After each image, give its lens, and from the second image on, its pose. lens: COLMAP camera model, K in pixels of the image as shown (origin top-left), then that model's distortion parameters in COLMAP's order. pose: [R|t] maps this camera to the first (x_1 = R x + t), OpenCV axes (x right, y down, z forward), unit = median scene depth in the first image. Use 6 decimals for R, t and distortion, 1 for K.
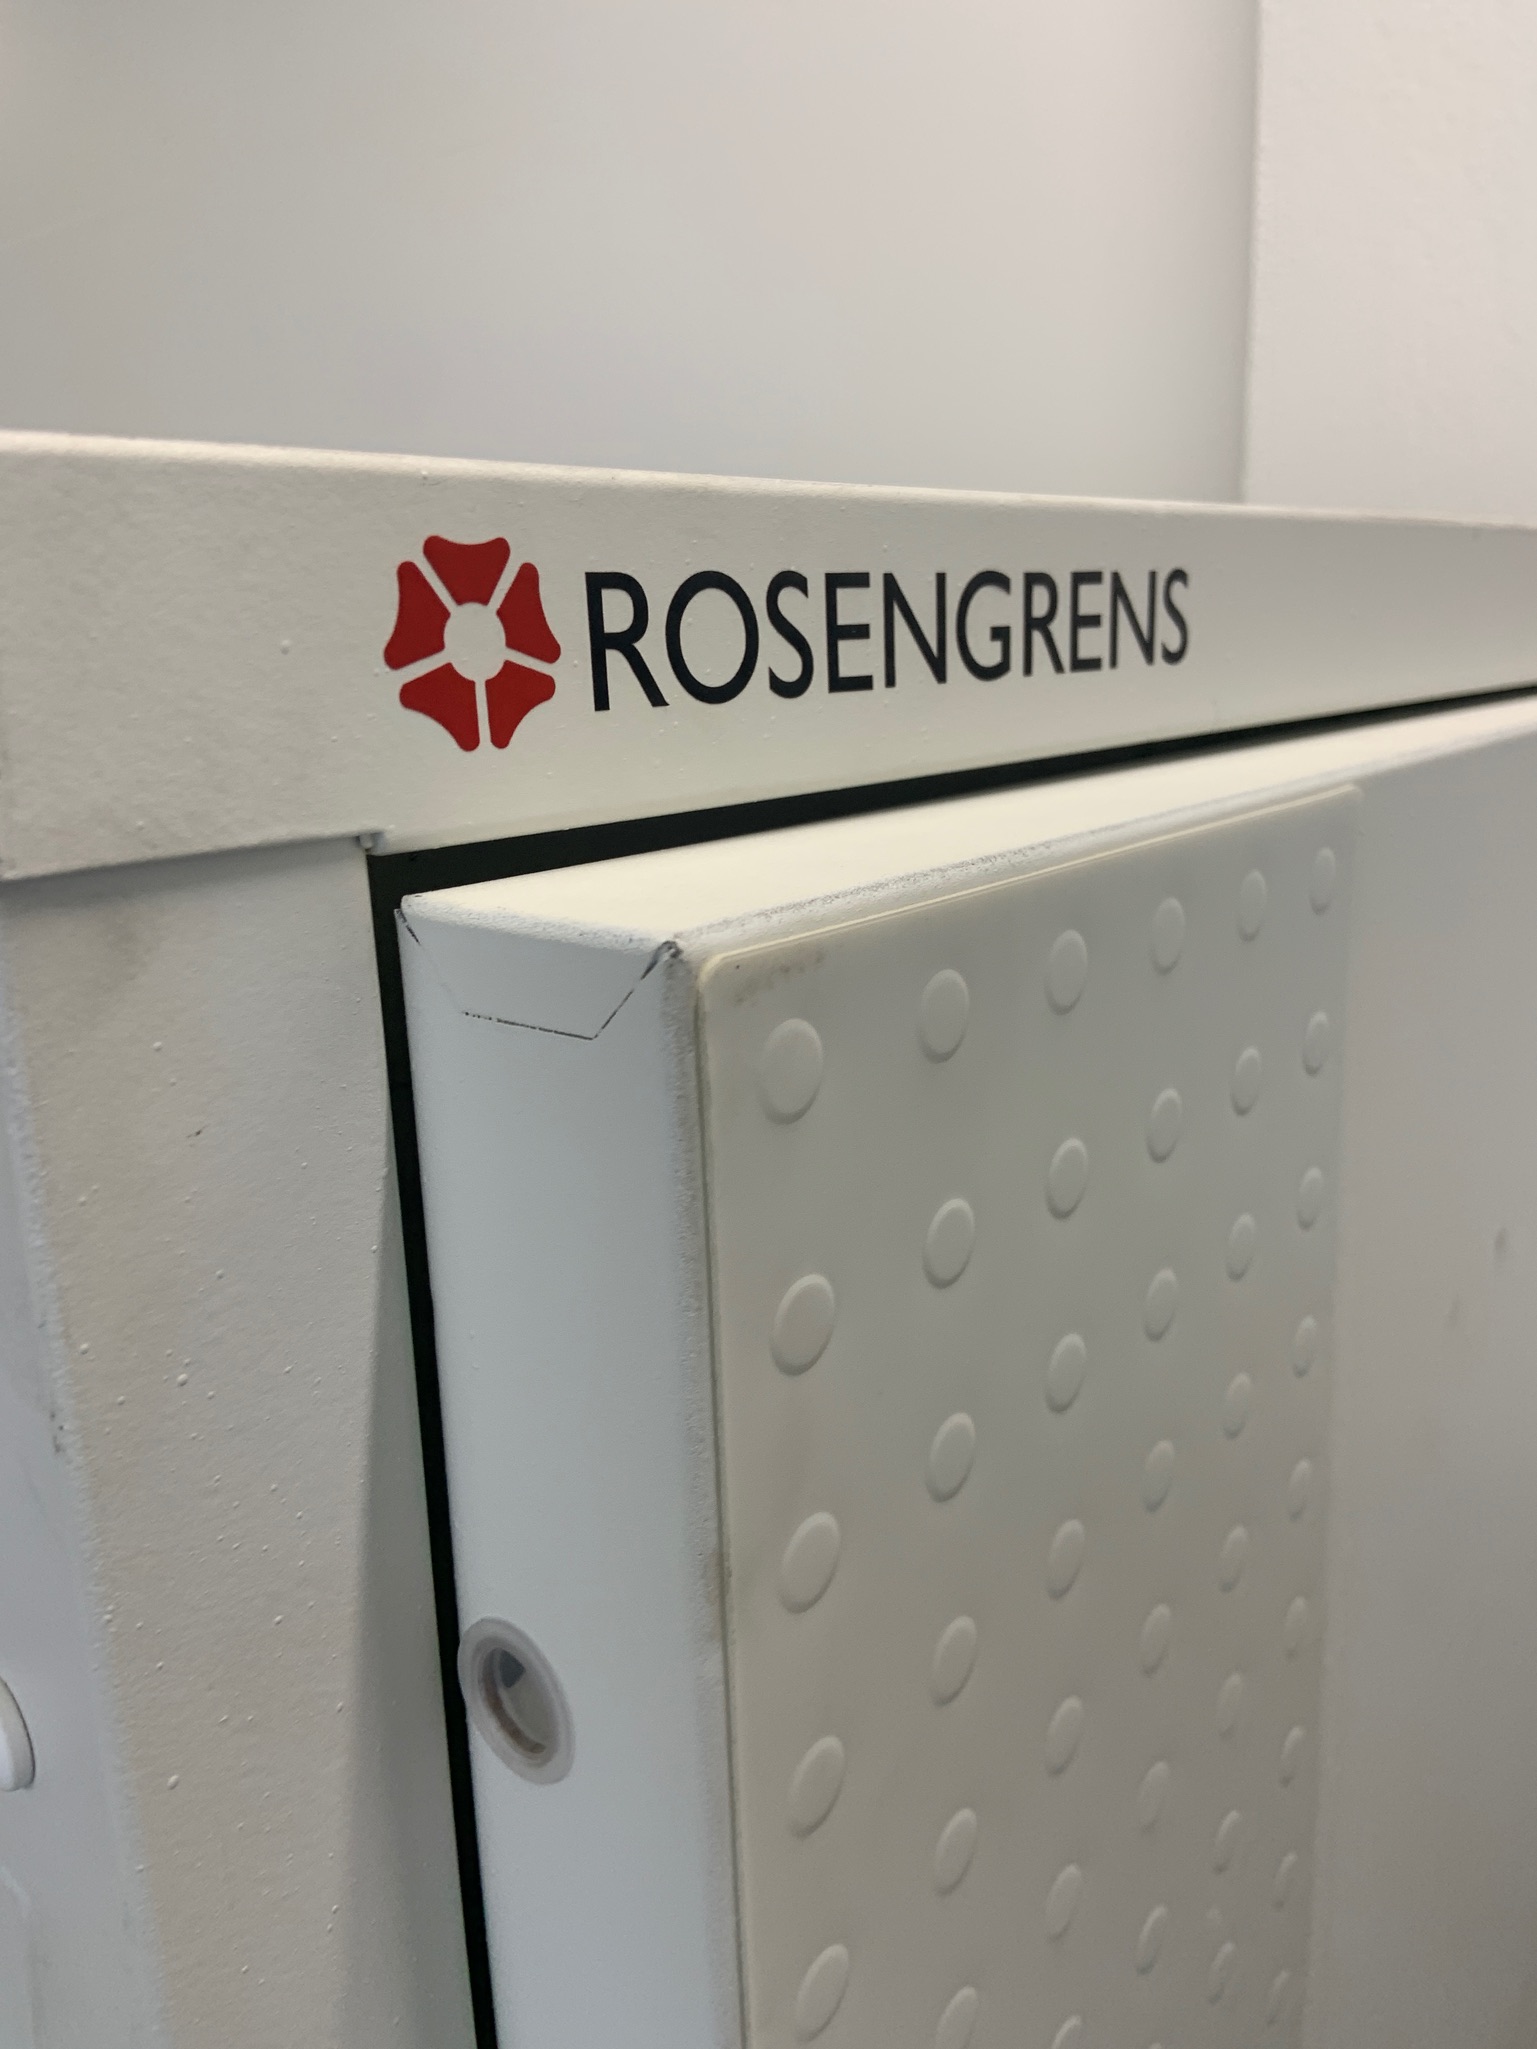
lens RADIAL K [[1556.0, 0, 769.9], [0, 1556.0, 1013.0], [0, 0, 1]] dist [0.084865, -0.089195]
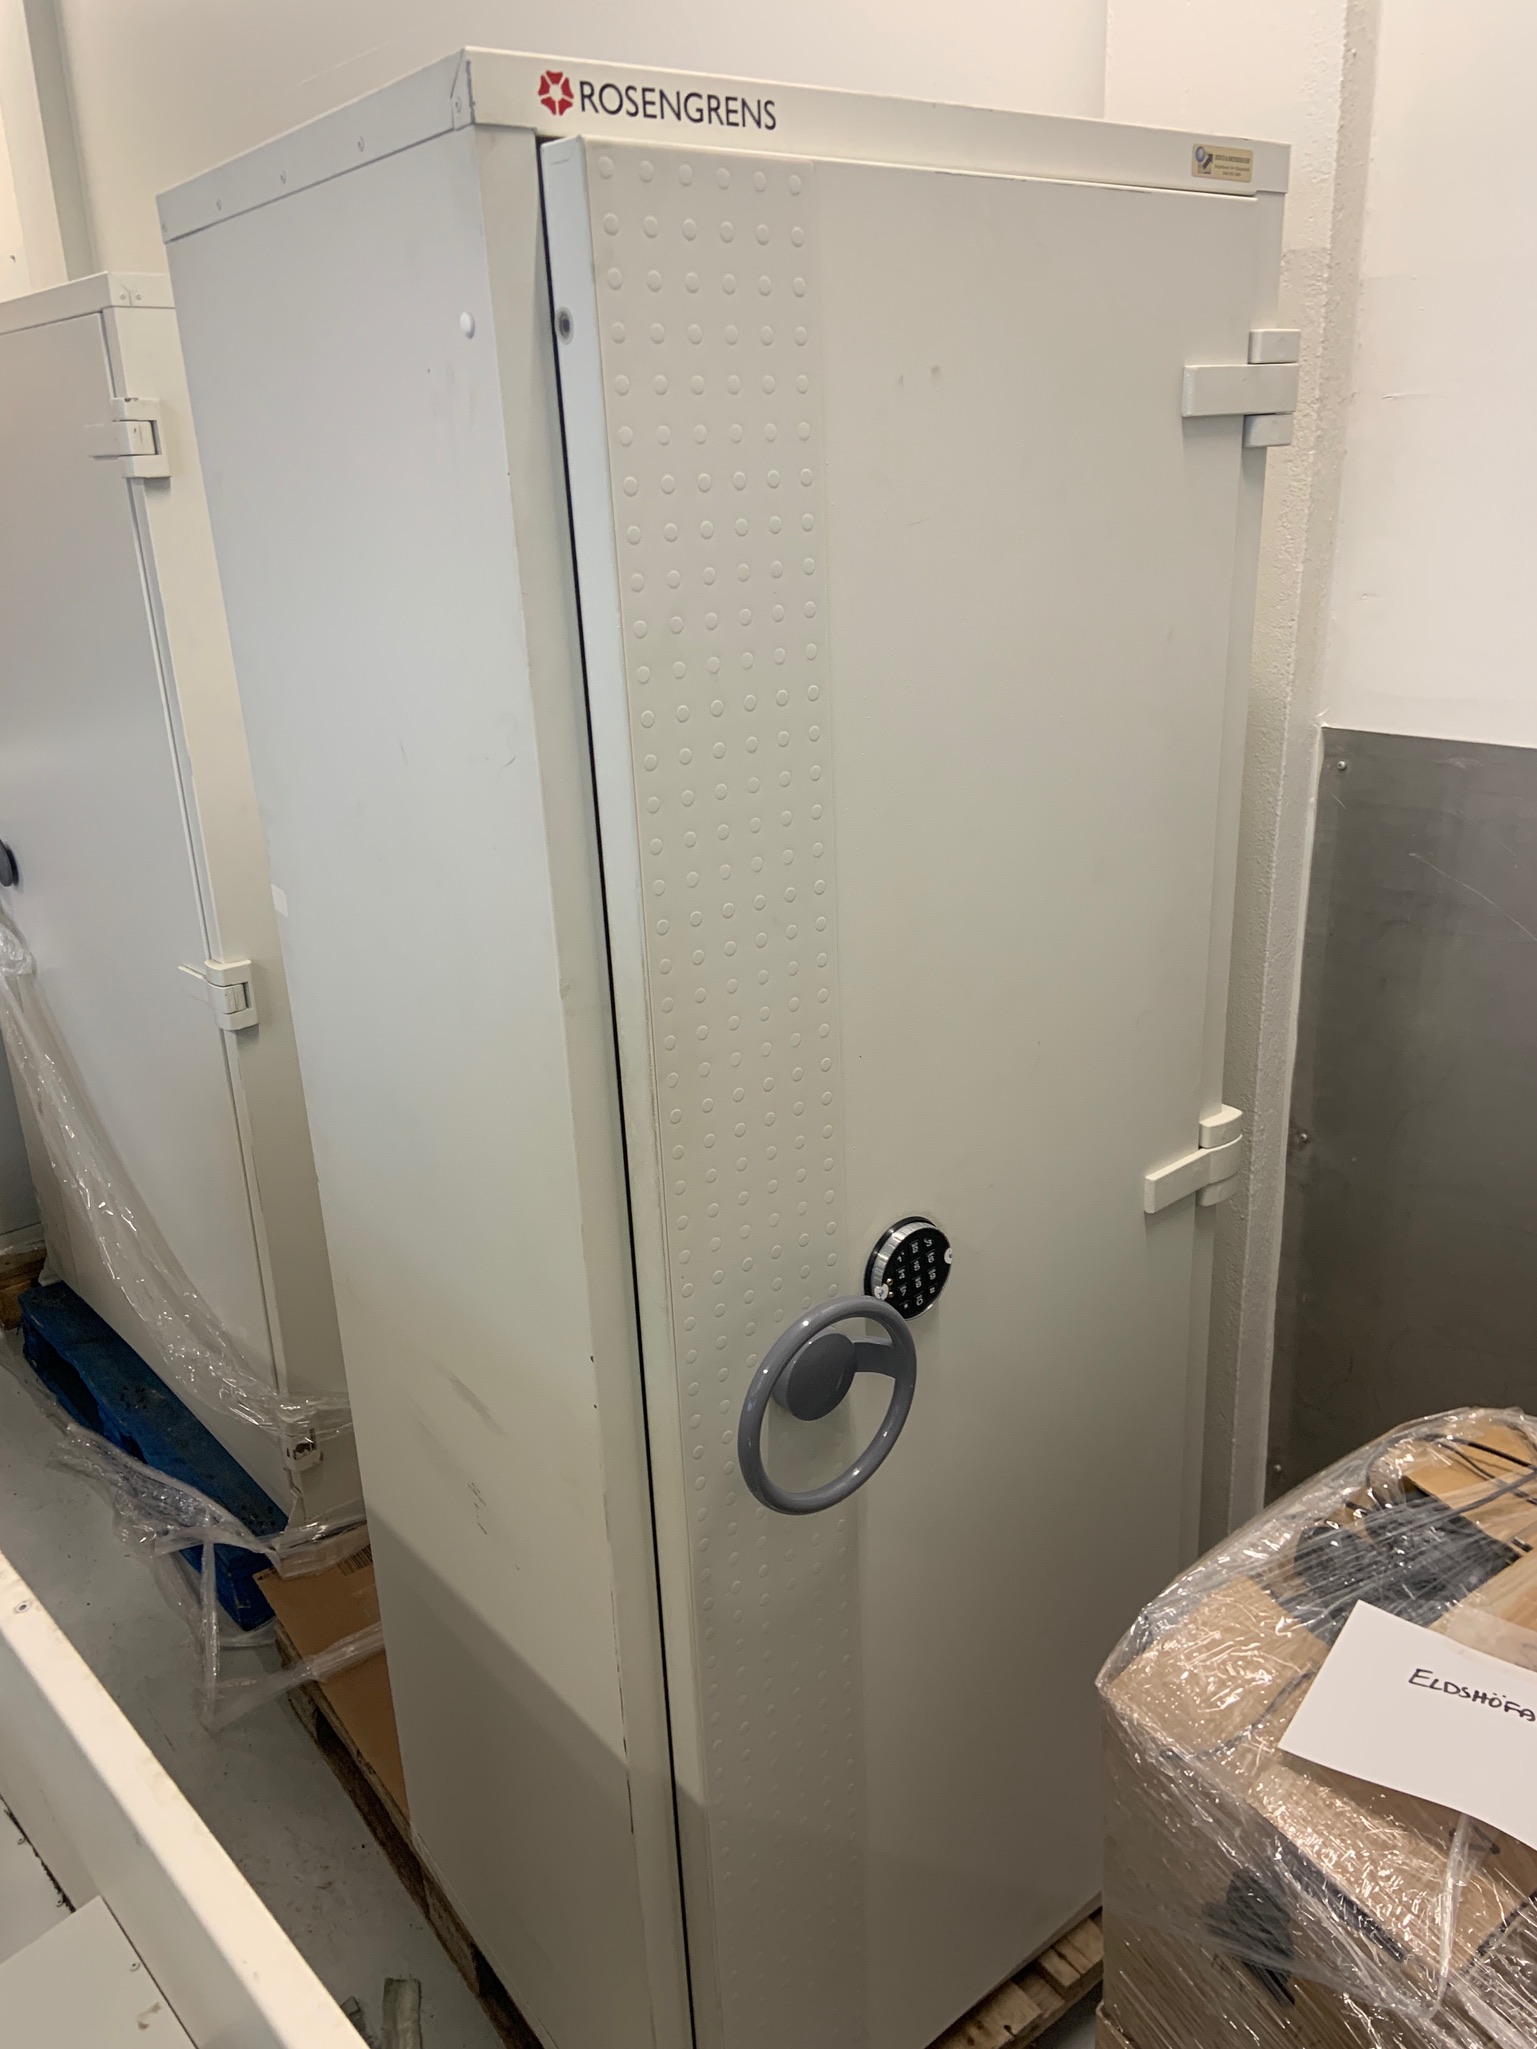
lens RADIAL K [[1556.0, 0, 776.2], [0, 1556.0, 1026.5], [0, 0, 1]] dist [0.084865, -0.089195]
pose [[0.978350, 0.056031, -0.199230, 1.572131], [-0.036758, 0.994393, 0.099154, 2.063676], [0.203669, -0.089684, 0.974923, -3.835942]]
